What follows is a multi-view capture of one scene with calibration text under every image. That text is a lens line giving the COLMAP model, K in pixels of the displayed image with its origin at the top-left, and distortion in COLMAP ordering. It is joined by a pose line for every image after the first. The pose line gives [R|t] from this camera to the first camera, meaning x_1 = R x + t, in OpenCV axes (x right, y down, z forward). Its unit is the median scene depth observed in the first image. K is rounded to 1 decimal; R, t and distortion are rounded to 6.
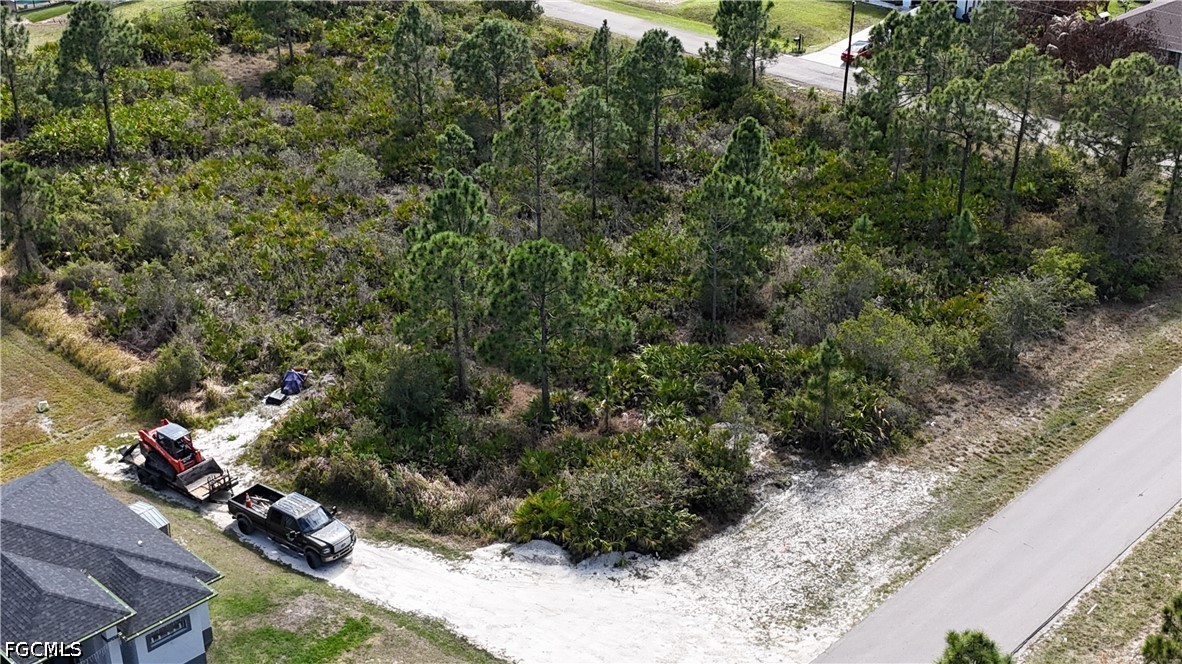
lens RADIAL K [[1465.2, 0, 588.1], [0, 1465.2, 351.5], [0, 0, 1]] dist [0.186286, -0.543681]
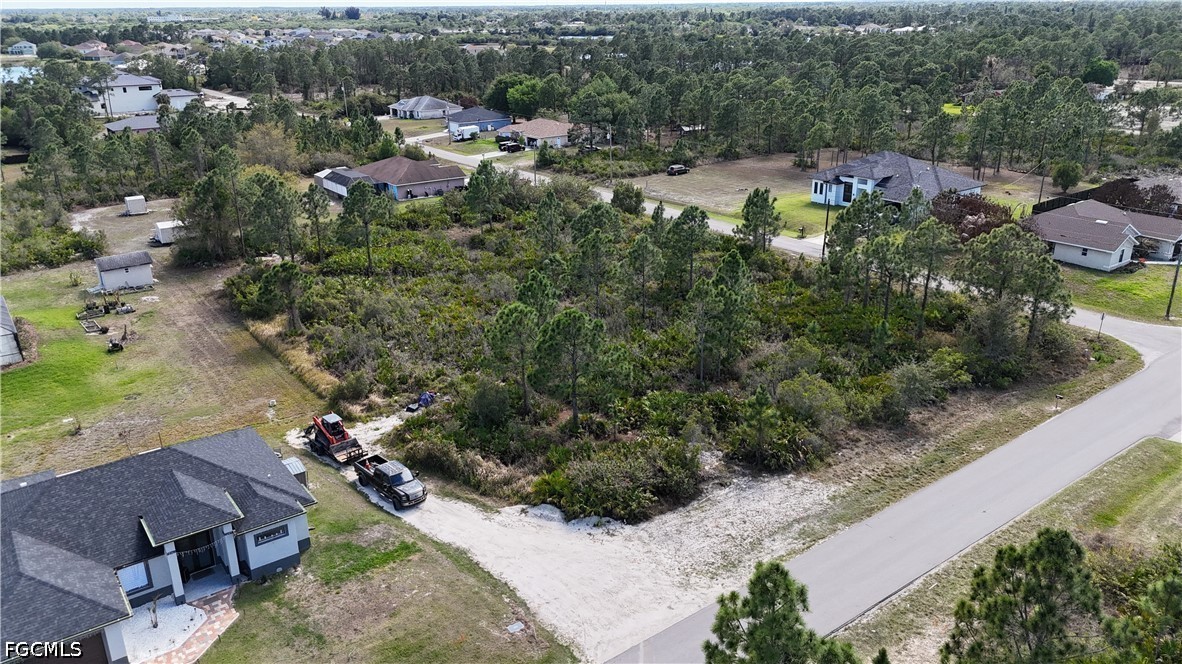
lens RADIAL K [[862.7, 0, 591.0], [0, 862.7, 332.0], [0, 0, 1]] dist [0.084288, -0.084746]
pose [[0.987060, 0.053237, -0.151259, 0.121738], [-0.072394, 0.989624, -0.124111, 0.057127], [0.143082, 0.133456, 0.980672, 0.124135]]
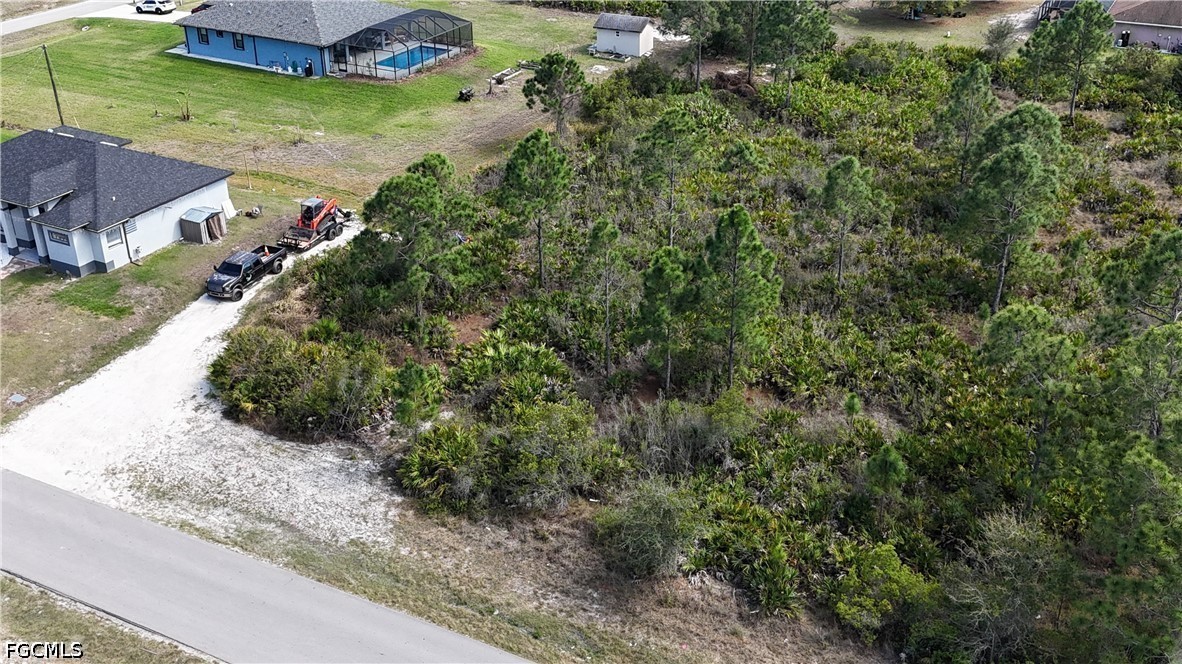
lens RADIAL K [[1217.1, 0, 586.3], [0, 1217.1, 337.4], [0, 0, 1]] dist [0.146143, -0.323332]
pose [[0.276537, 0.451783, -0.848186, 0.872262], [-0.451689, 0.840141, 0.300232, -0.315594], [0.848236, 0.300091, 0.436396, 0.726074]]
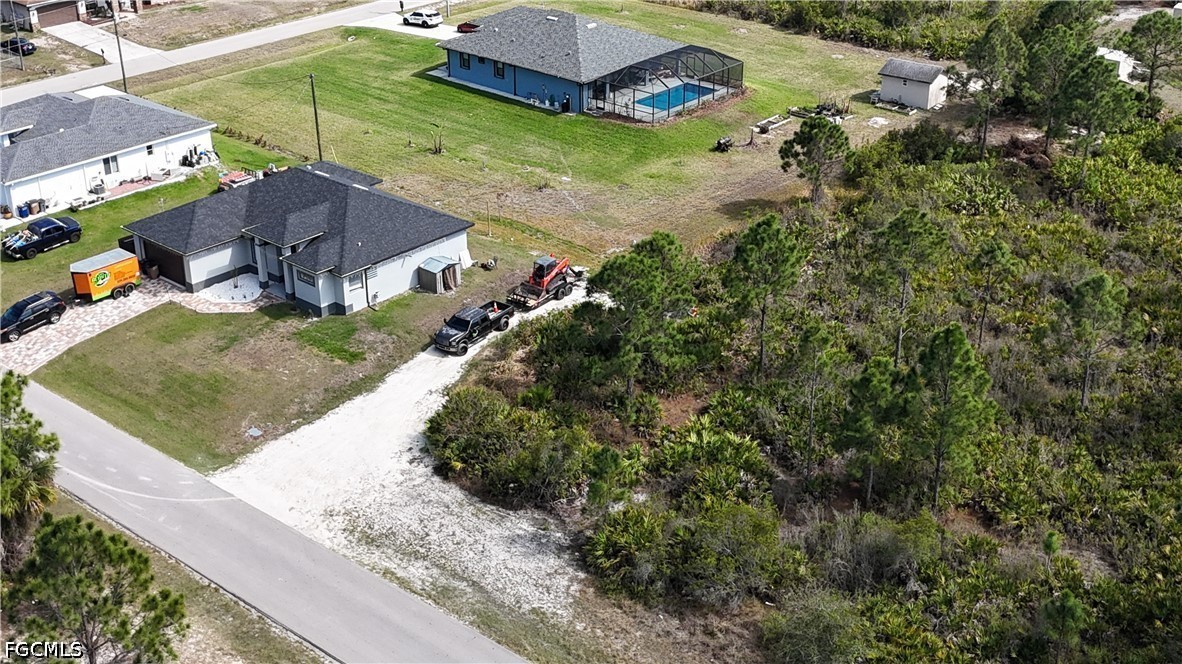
lens RADIAL K [[1465.2, 0, 588.1], [0, 1465.2, 351.5], [0, 0, 1]] dist [0.186286, -0.543681]
pose [[0.053041, 0.457696, -0.887525, 1.031372], [-0.470310, 0.795482, 0.382122, -0.440371], [0.880906, 0.397144, 0.257452, 0.686797]]
